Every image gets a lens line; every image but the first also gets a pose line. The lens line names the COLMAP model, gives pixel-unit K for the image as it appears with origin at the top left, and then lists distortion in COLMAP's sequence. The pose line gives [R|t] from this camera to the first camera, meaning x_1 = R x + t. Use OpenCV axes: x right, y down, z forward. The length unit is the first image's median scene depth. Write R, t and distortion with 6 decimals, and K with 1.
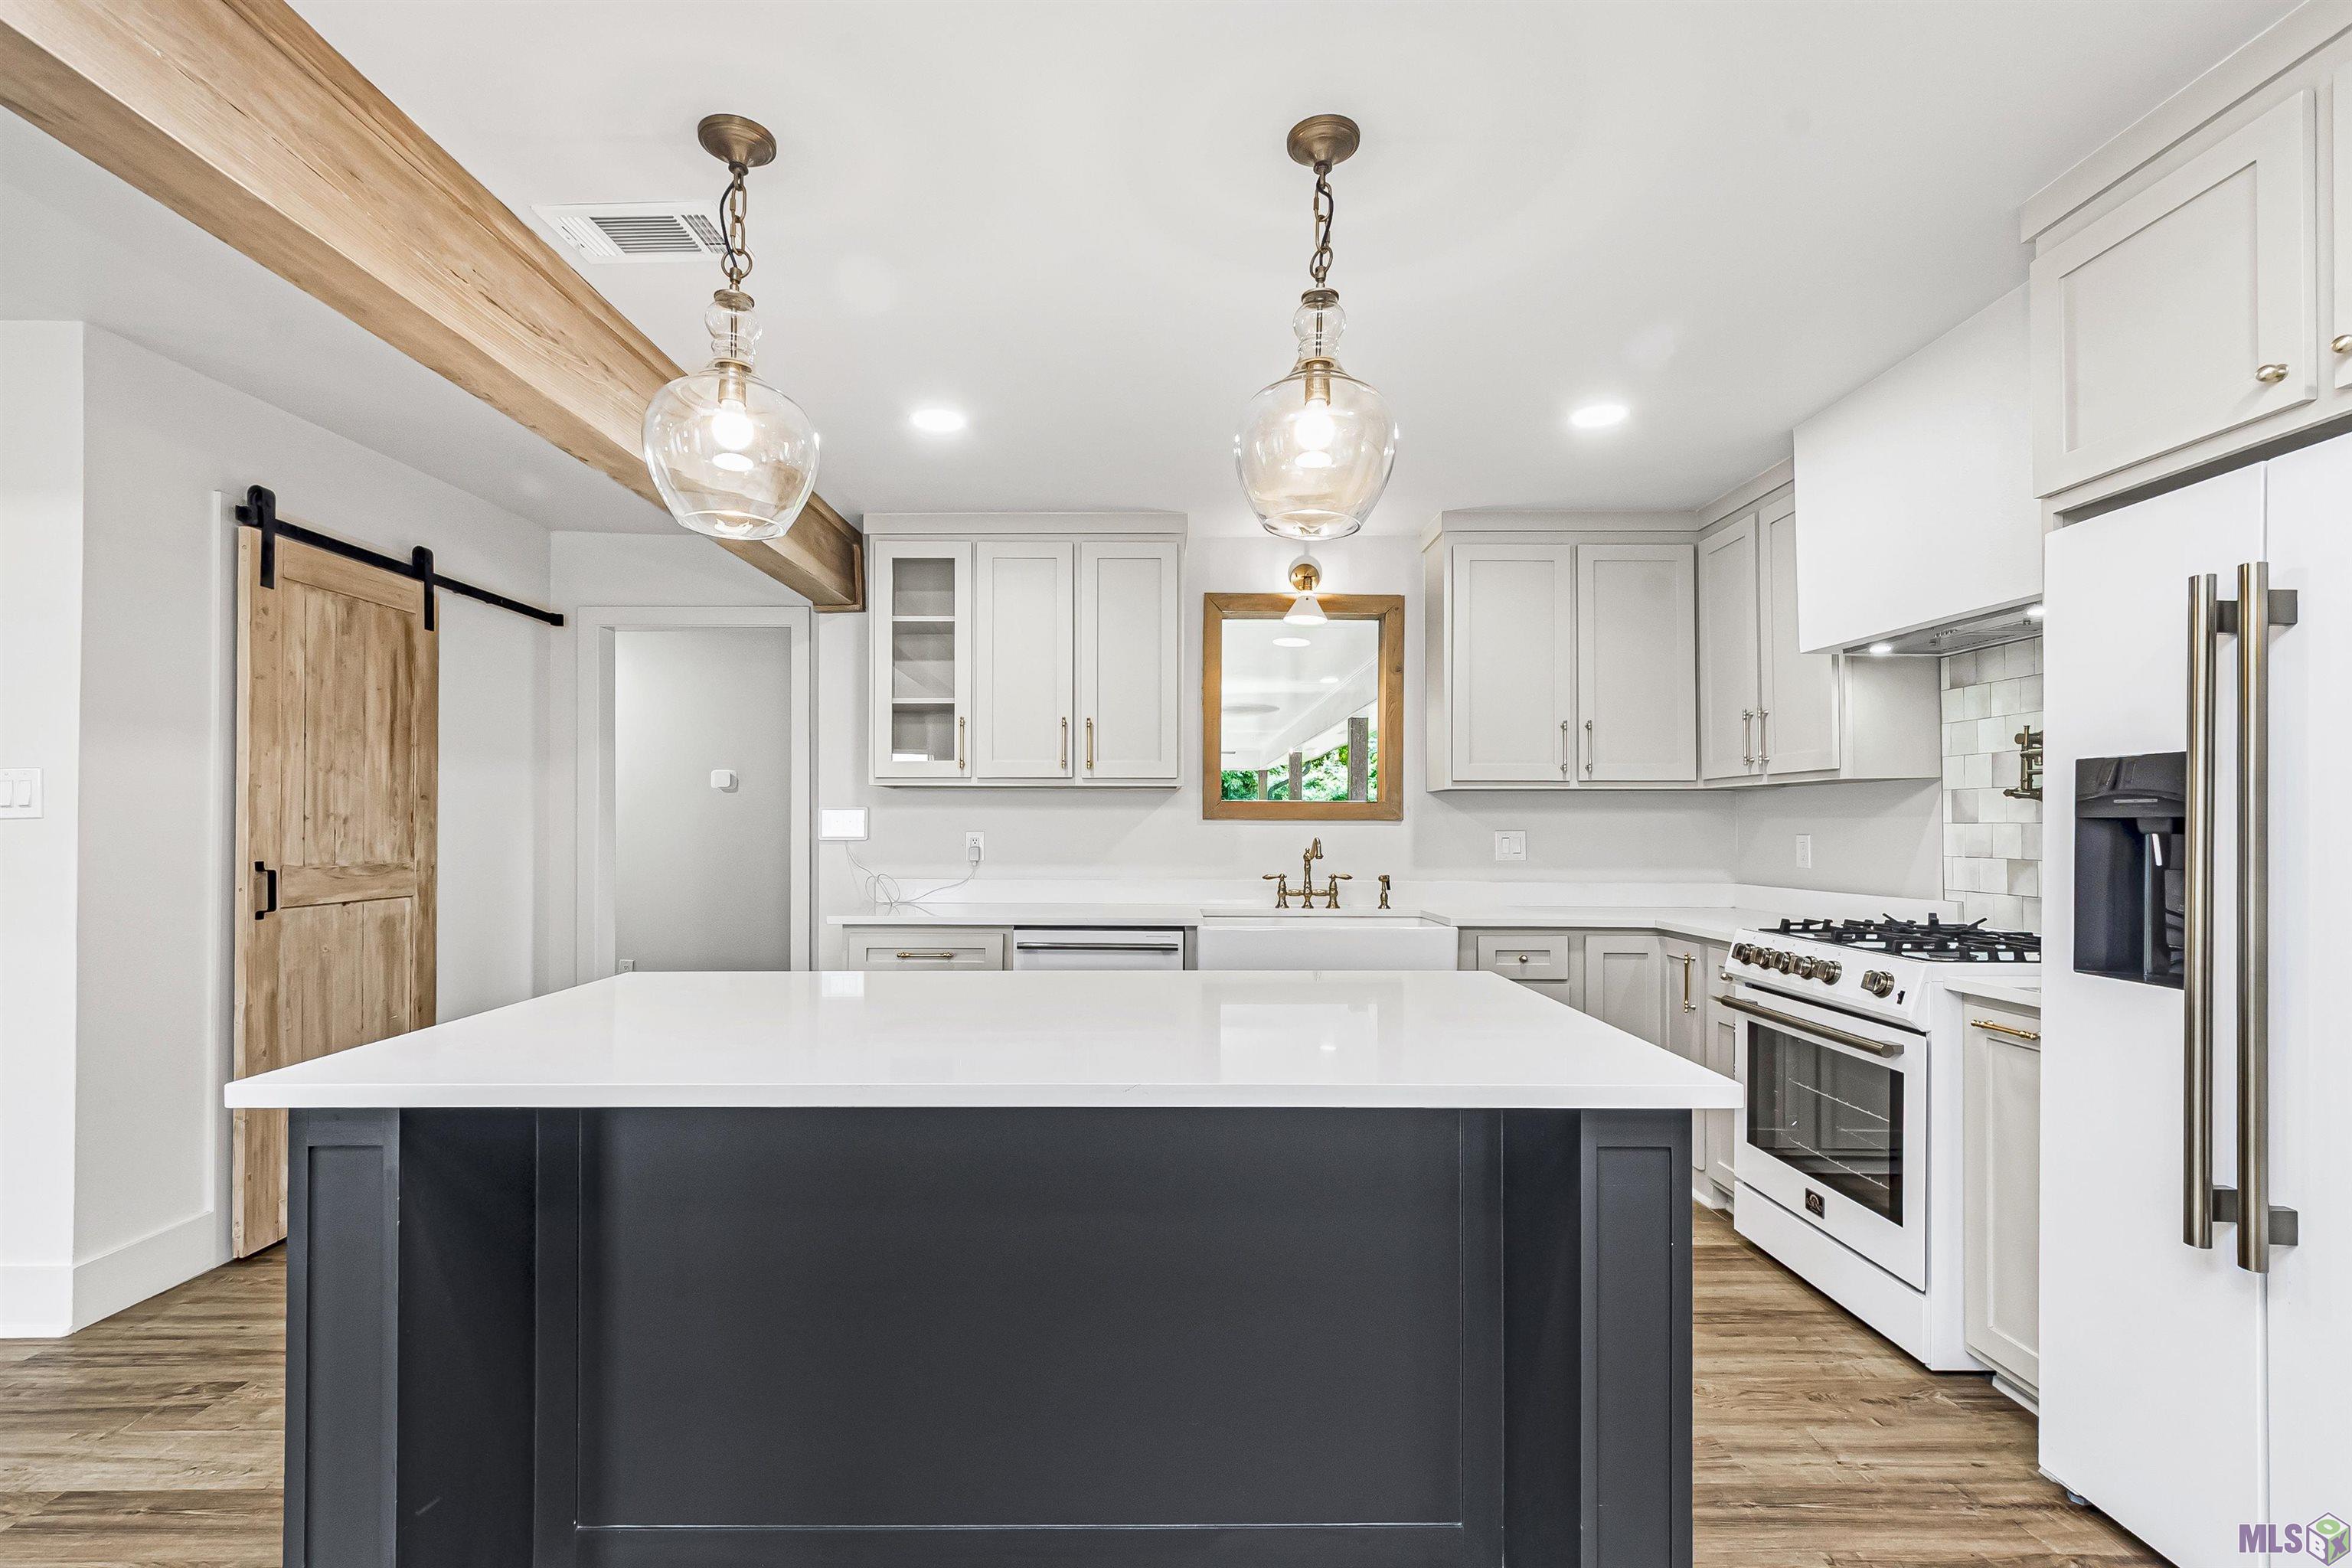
lens RADIAL K [[1049.8, 0, 1153.6], [0, 1049.8, 817.5], [0, 0, 1]] dist [0.005207, -0.002754]
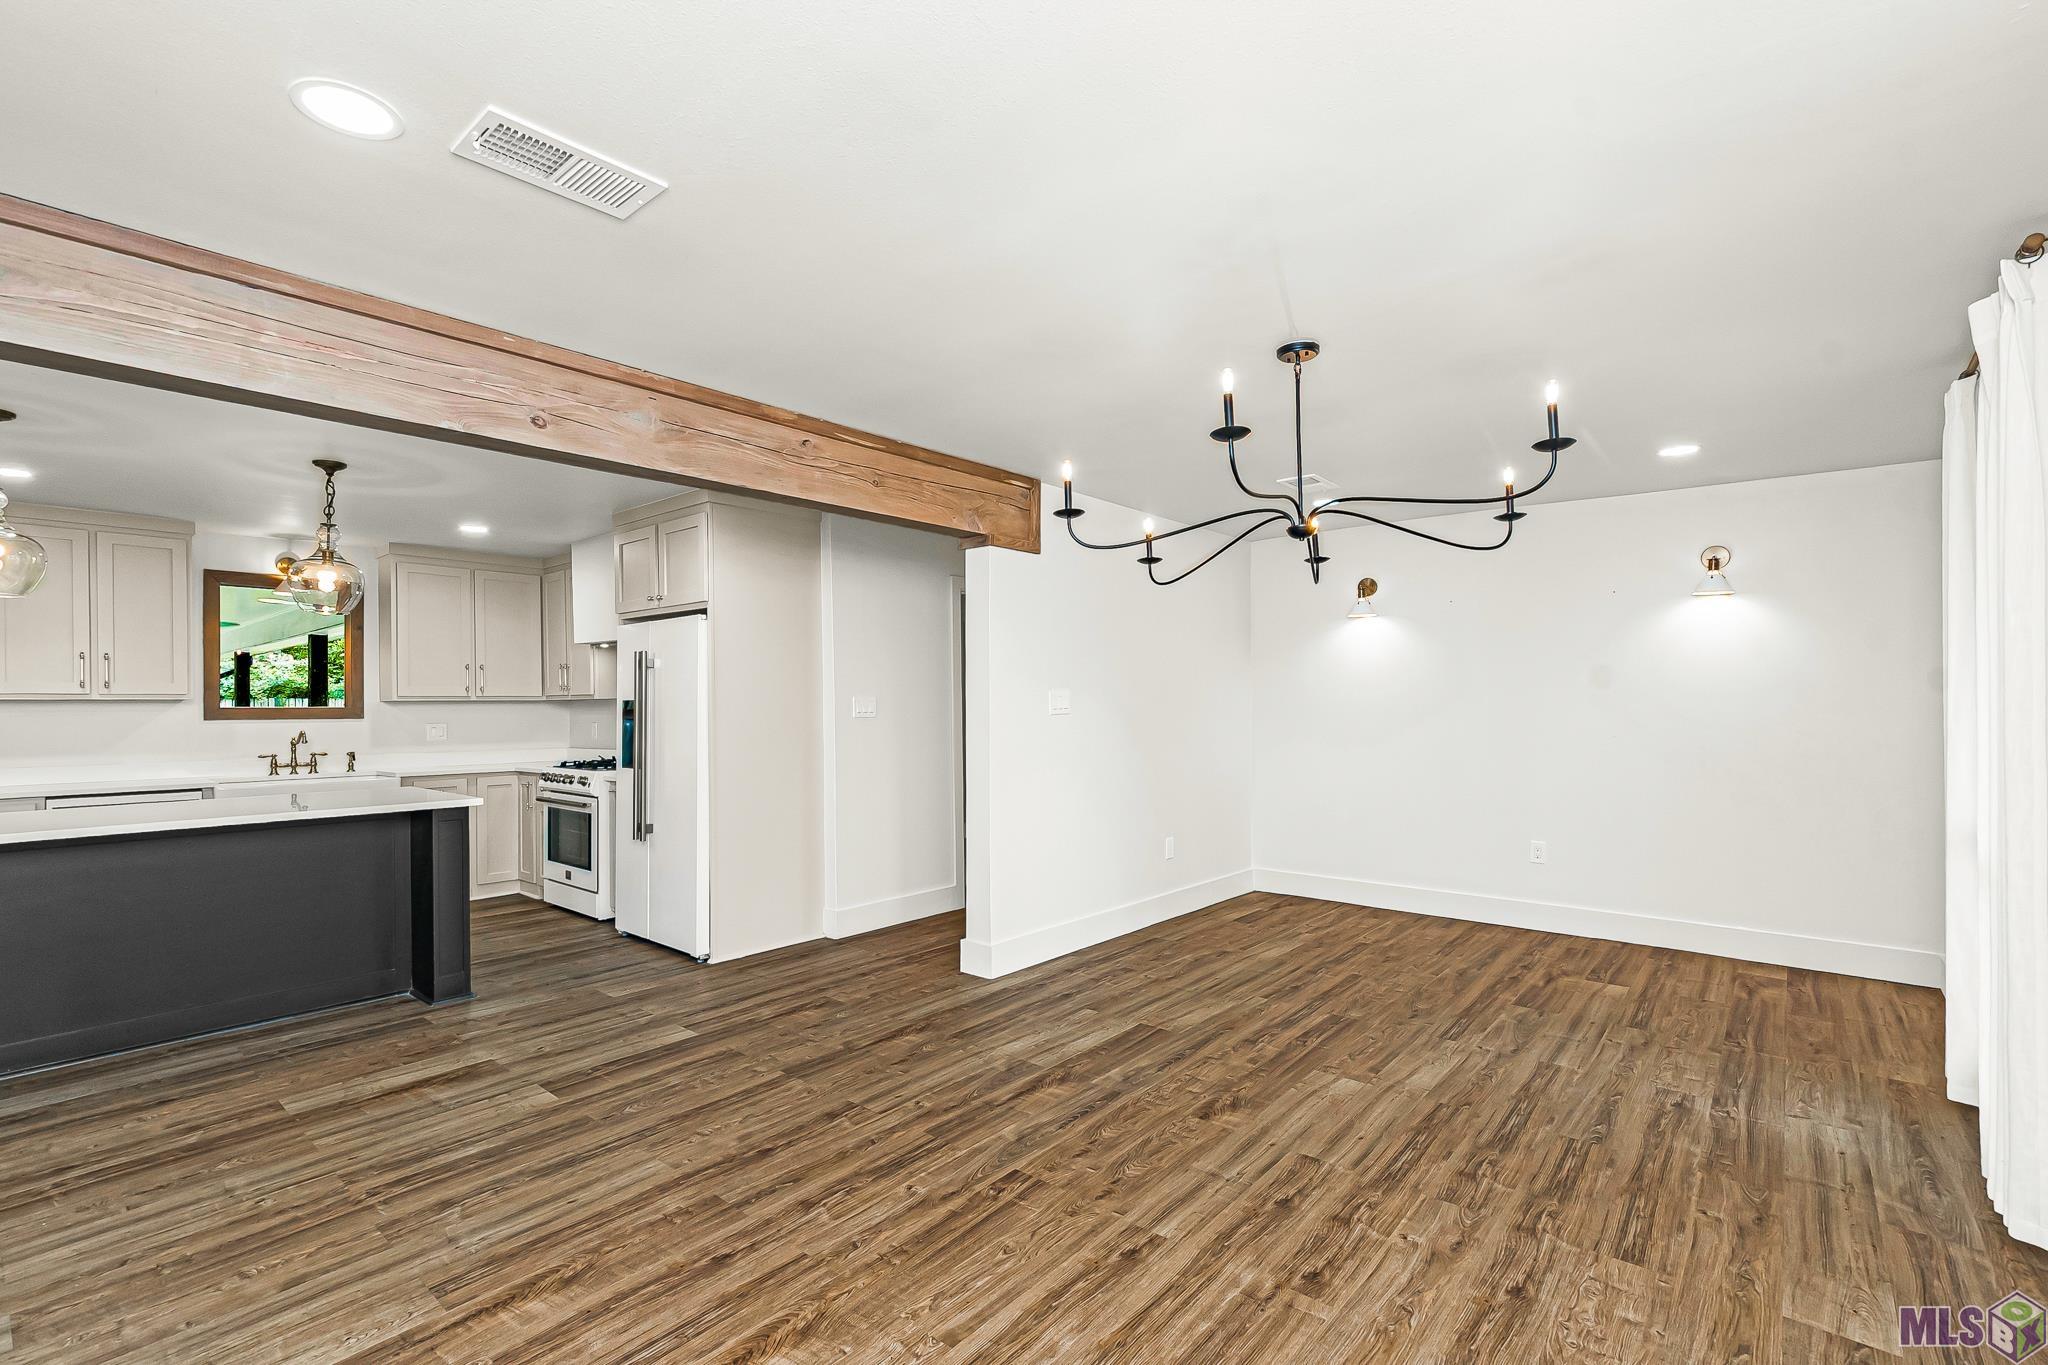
lens RADIAL K [[914.1, 0, 1019.8], [0, 914.1, 701.8], [0, 0, 1]] dist [0.005207, -0.002754]
pose [[0.652463, -0.004612, 0.757807, -0.213057], [0.004220, 0.999988, 0.002453, -0.026749], [-0.757809, 0.001597, 0.652474, -0.848999]]
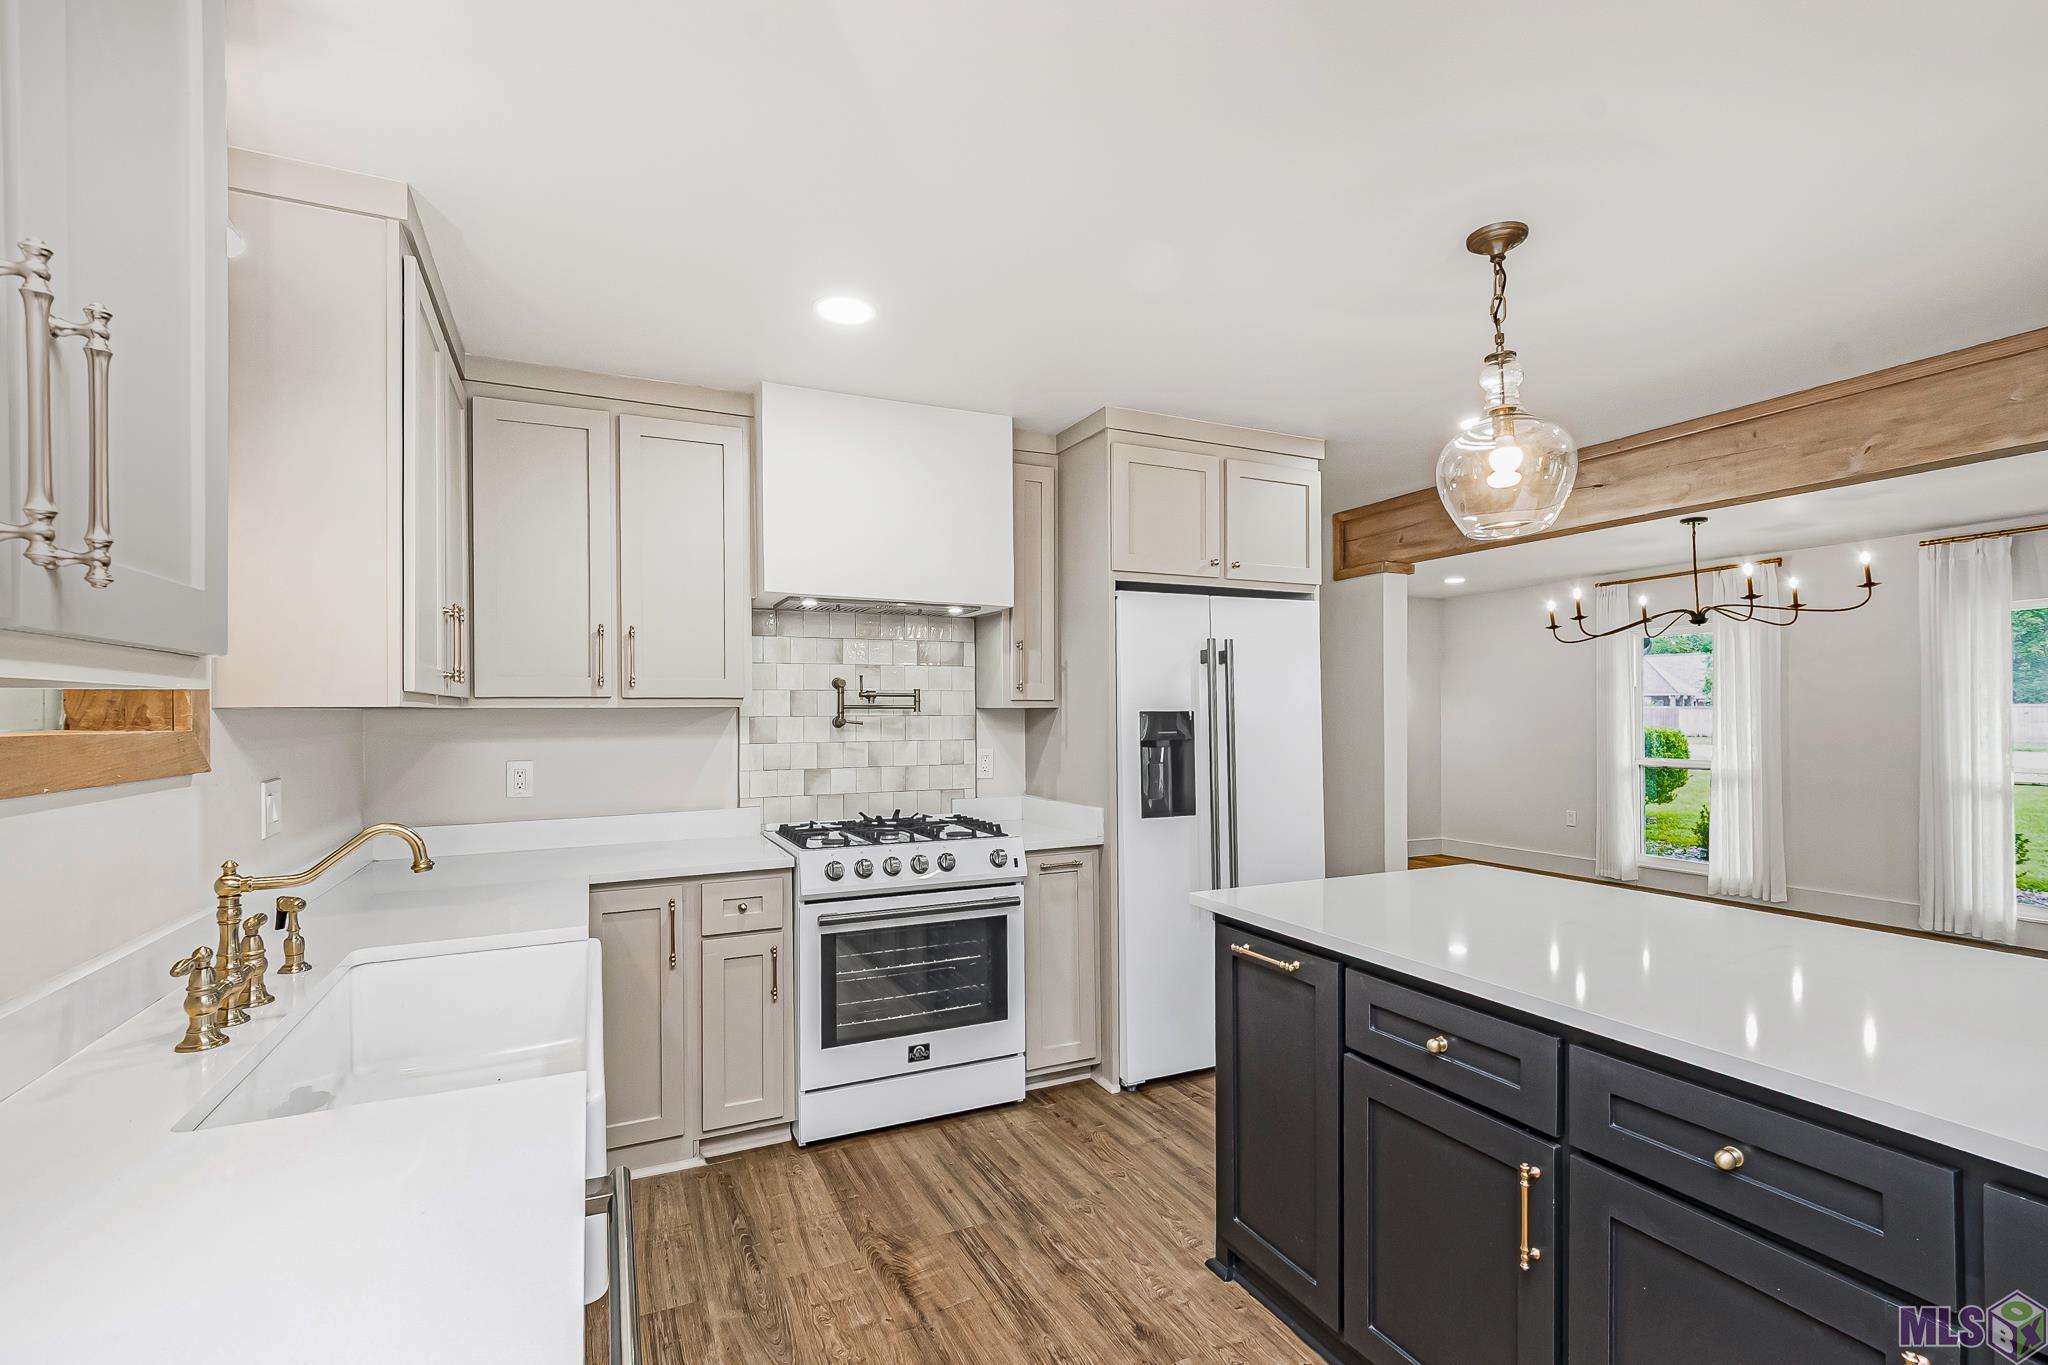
lens RADIAL K [[914.1, 0, 1055.7], [0, 914.1, 701.2], [0, 0, 1]] dist [0.005207, -0.002754]
pose [[-0.437099, 0.009972, 0.899358, -0.301946], [-0.002298, 0.999923, -0.012204, -0.026796], [-0.899411, -0.007401, -0.437042, 0.952308]]
